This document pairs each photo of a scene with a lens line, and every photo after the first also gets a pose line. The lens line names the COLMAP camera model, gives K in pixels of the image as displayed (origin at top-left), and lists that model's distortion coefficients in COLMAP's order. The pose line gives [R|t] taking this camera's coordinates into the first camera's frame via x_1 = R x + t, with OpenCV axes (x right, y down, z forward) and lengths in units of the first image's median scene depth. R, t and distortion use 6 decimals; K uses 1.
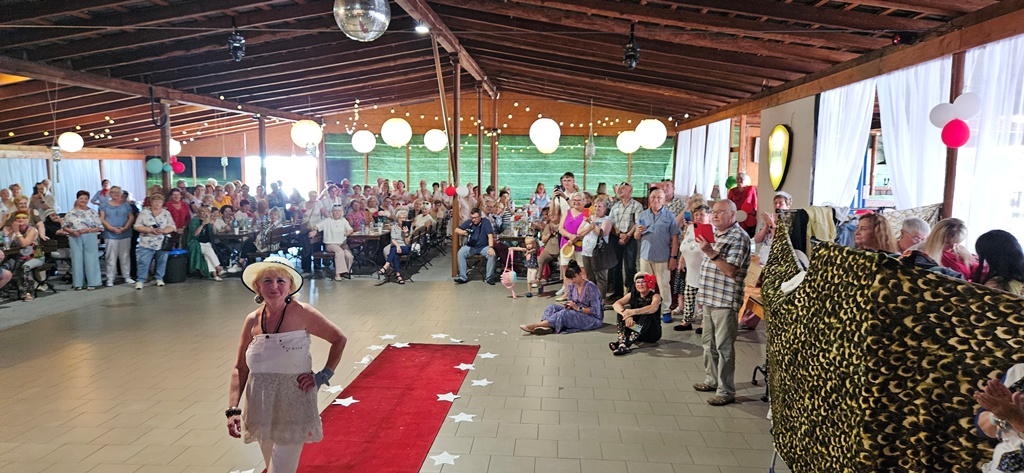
lens RADIAL K [[715.9, 0, 515.0], [0, 715.9, 236.7], [0, 0, 1]] dist [0.086456, -0.082971]
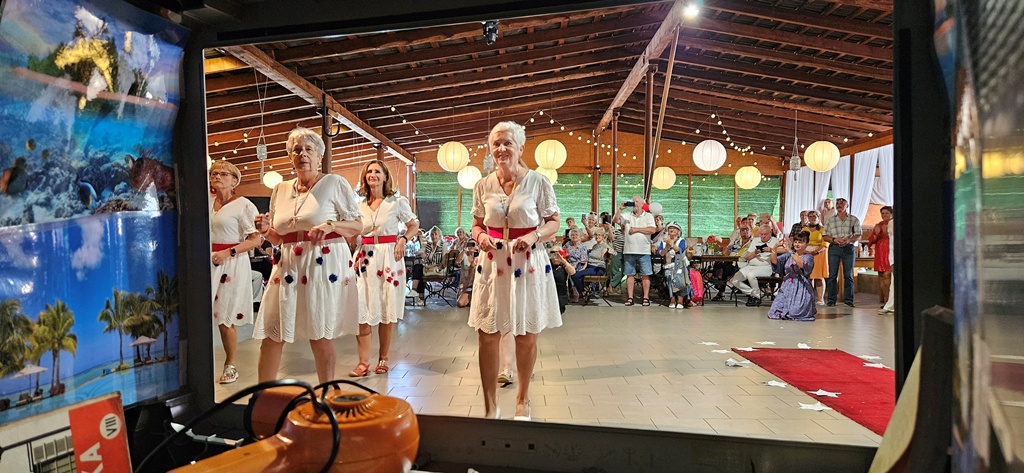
lens RADIAL K [[715.9, 0, 519.1], [0, 715.9, 230.9], [0, 0, 1]] dist [0.086456, -0.082971]
pose [[0.997778, 0.001603, 0.066605, -0.304184], [0.006075, 0.993356, -0.114921, 0.068698], [-0.066346, 0.115070, 0.991139, 0.102445]]
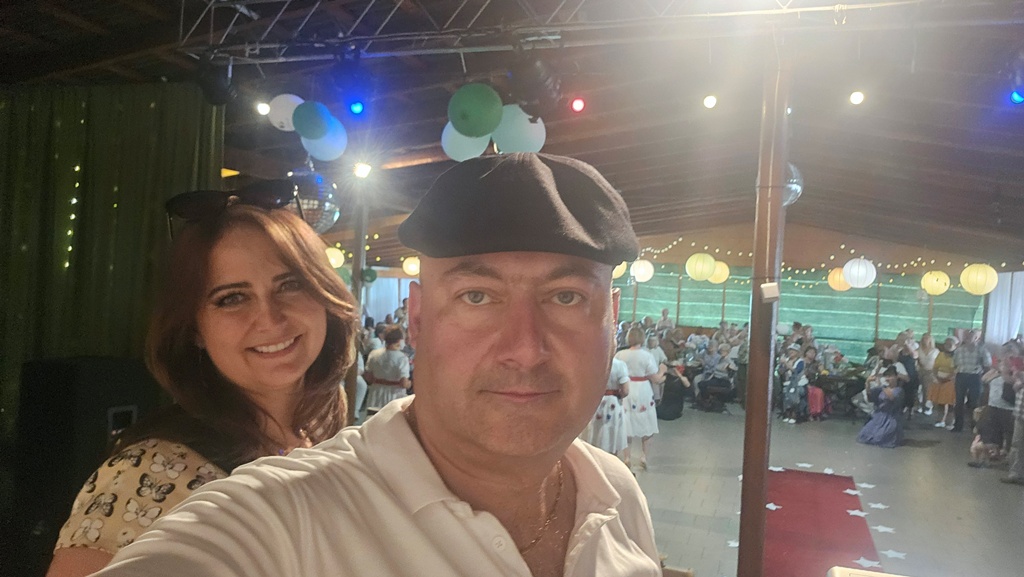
lens RADIAL K [[835.8, 0, 501.3], [0, 835.8, 273.1], [0, 0, 1]] dist [0.048903, -0.094837]
pose [[0.968565, 0.043439, -0.244939, -0.168489], [-0.070756, 0.992073, -0.103851, 0.009767], [0.238486, 0.117917, 0.963961, -0.247125]]
